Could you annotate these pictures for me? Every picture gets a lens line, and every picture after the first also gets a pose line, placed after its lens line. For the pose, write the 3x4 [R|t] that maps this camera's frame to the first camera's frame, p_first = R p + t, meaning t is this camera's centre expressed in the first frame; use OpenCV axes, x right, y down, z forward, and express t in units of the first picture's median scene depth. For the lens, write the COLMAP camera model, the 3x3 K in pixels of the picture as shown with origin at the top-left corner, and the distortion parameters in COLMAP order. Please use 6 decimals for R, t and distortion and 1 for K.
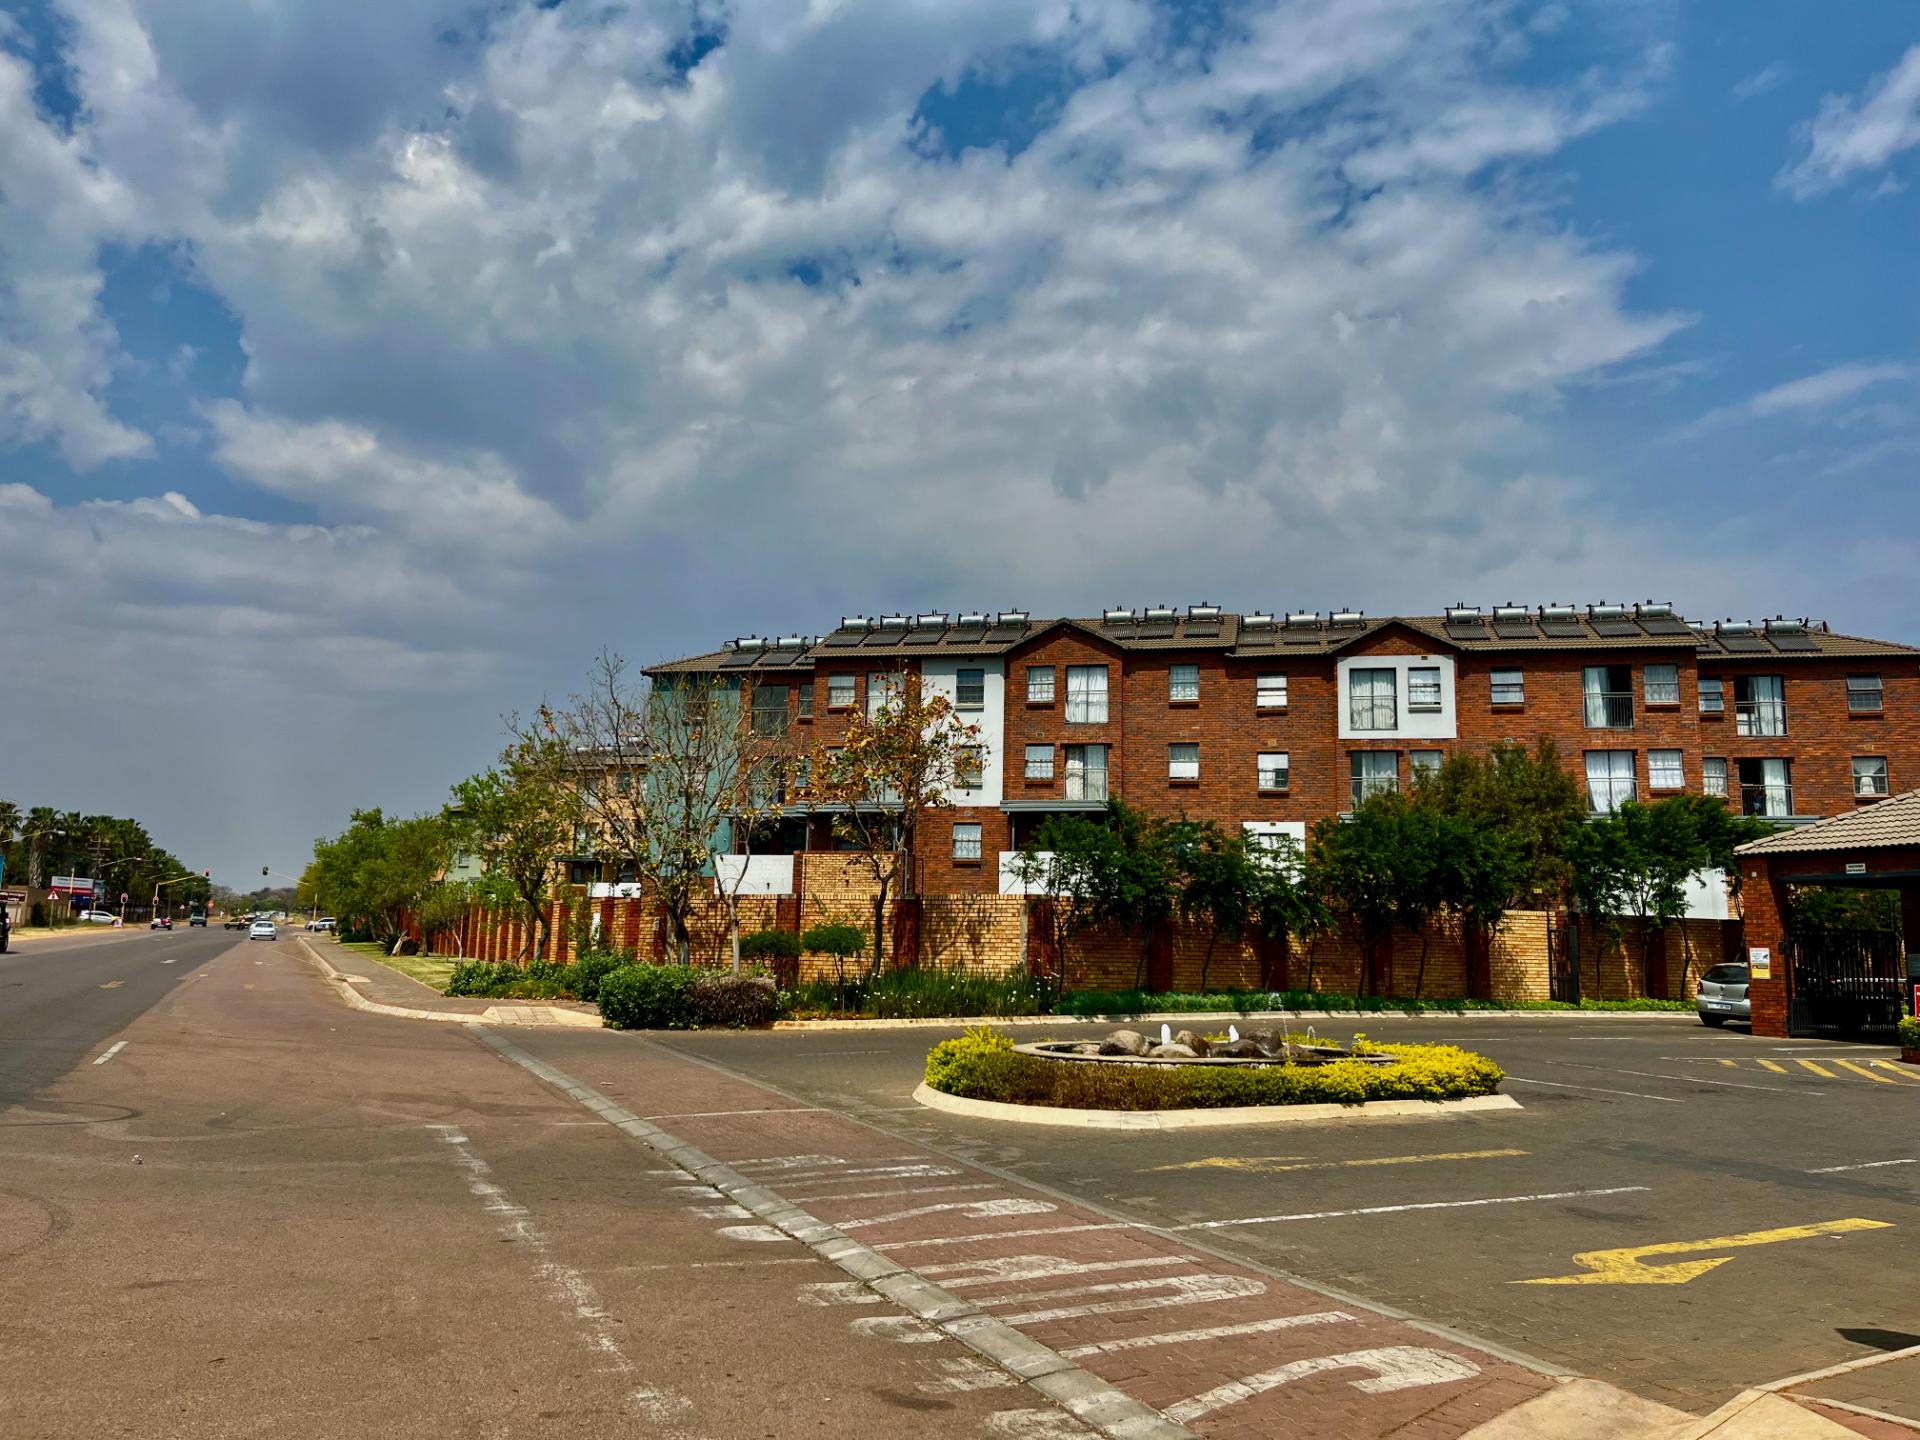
lens RADIAL K [[1389.5, 0, 961.3], [0, 1389.5, 692.2], [0, 0, 1]] dist [0.004933, 0.000490]
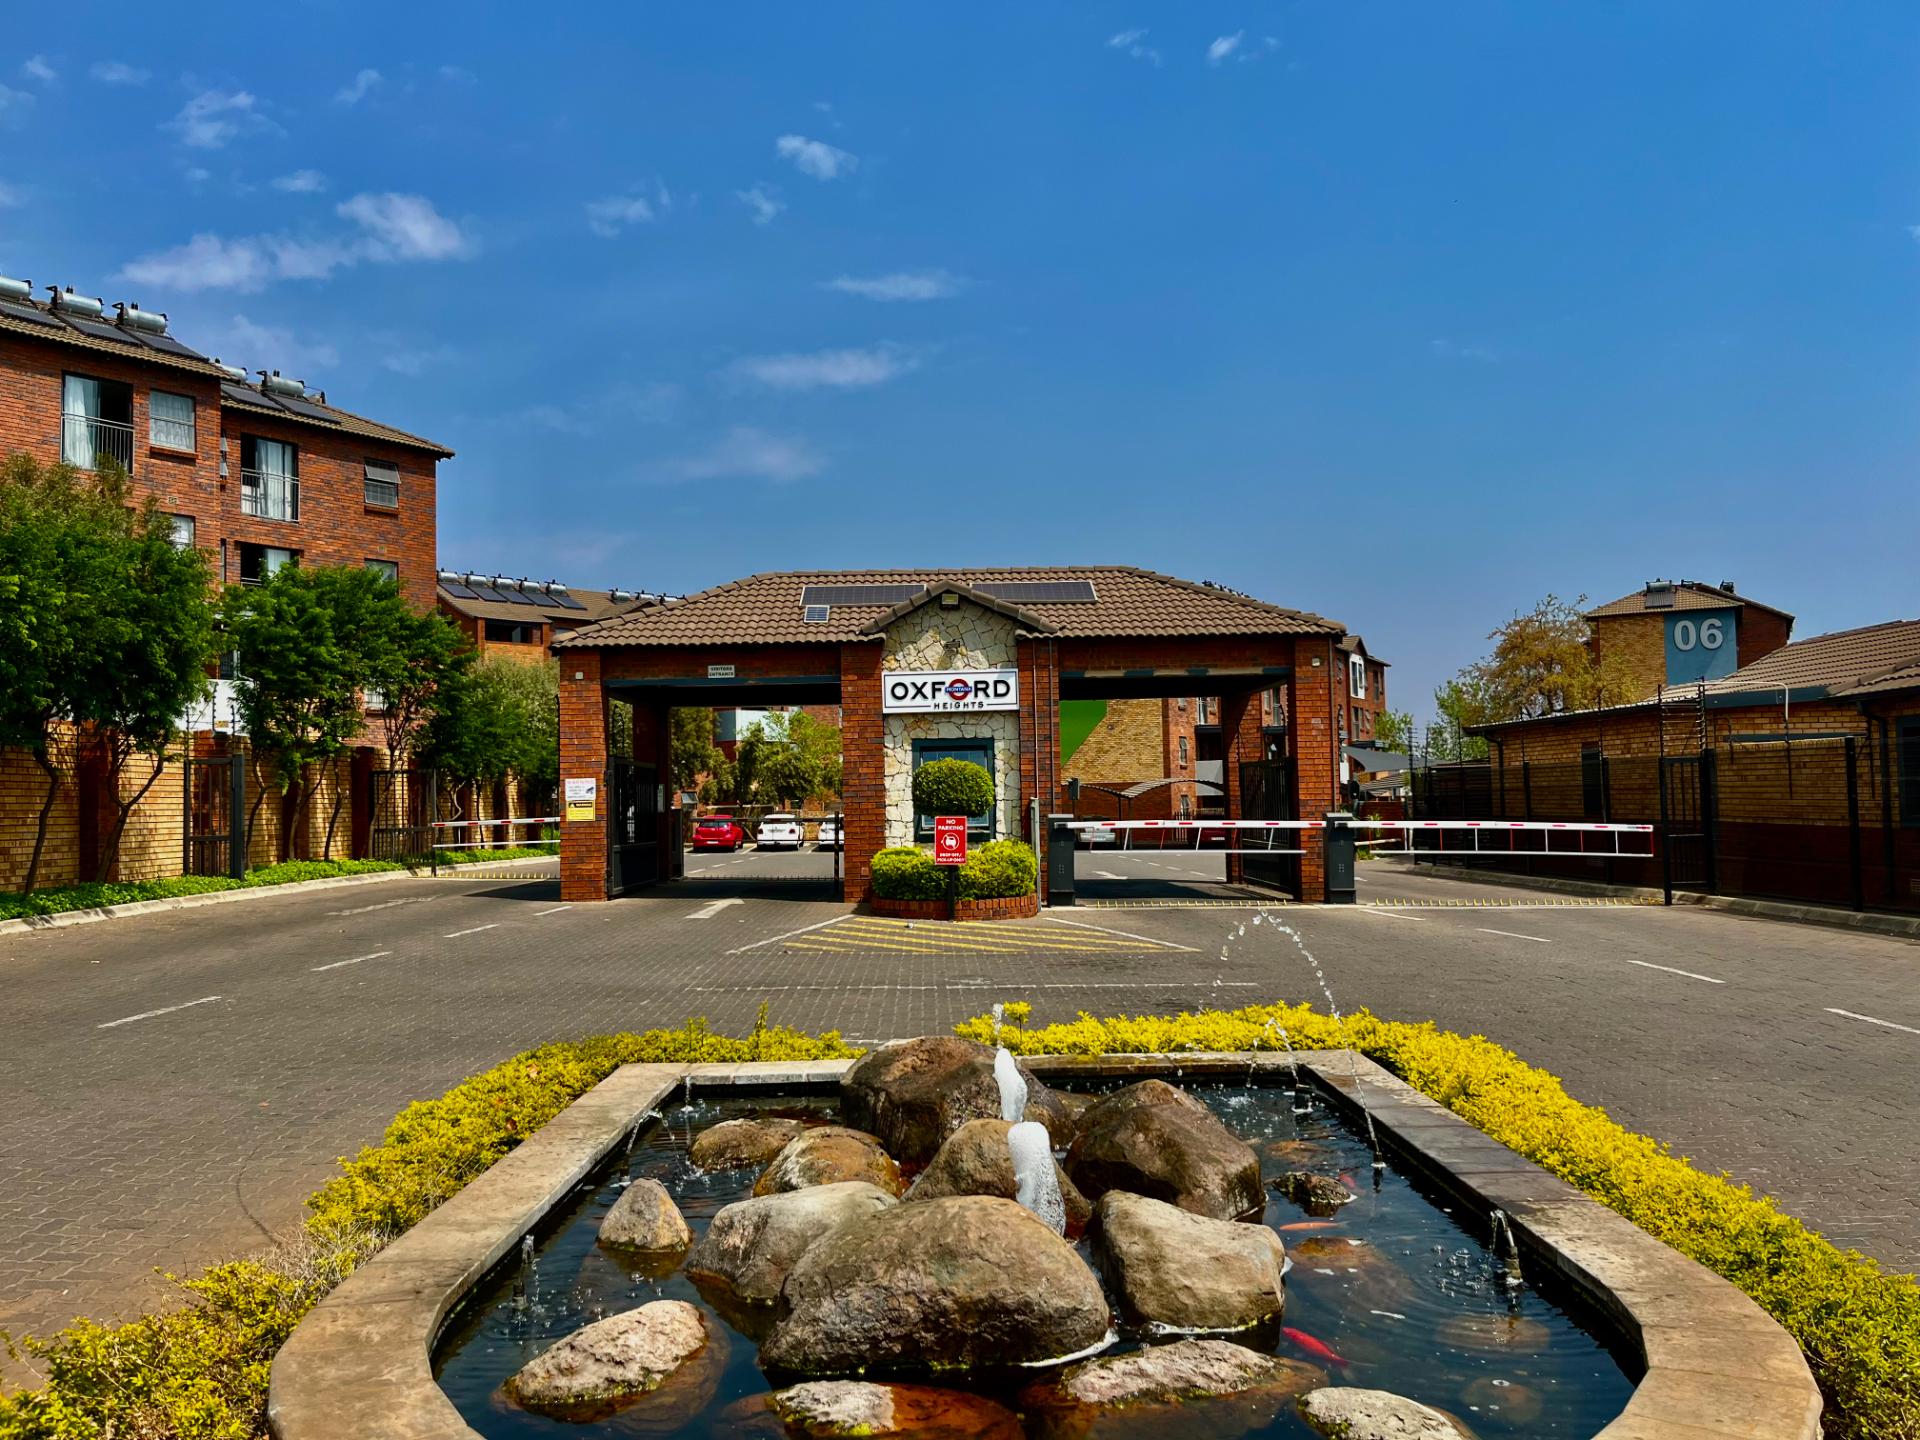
lens RADIAL K [[1467.2, 0, 960.0], [0, 1467.2, 720.0], [0, 0, 1]] dist [0.007841, -0.004628]
pose [[0.383296, 0.022745, 0.923346, -0.024884], [-0.138912, 0.989745, 0.033284, 0.062584], [-0.913120, -0.141022, 0.382525, 0.330584]]
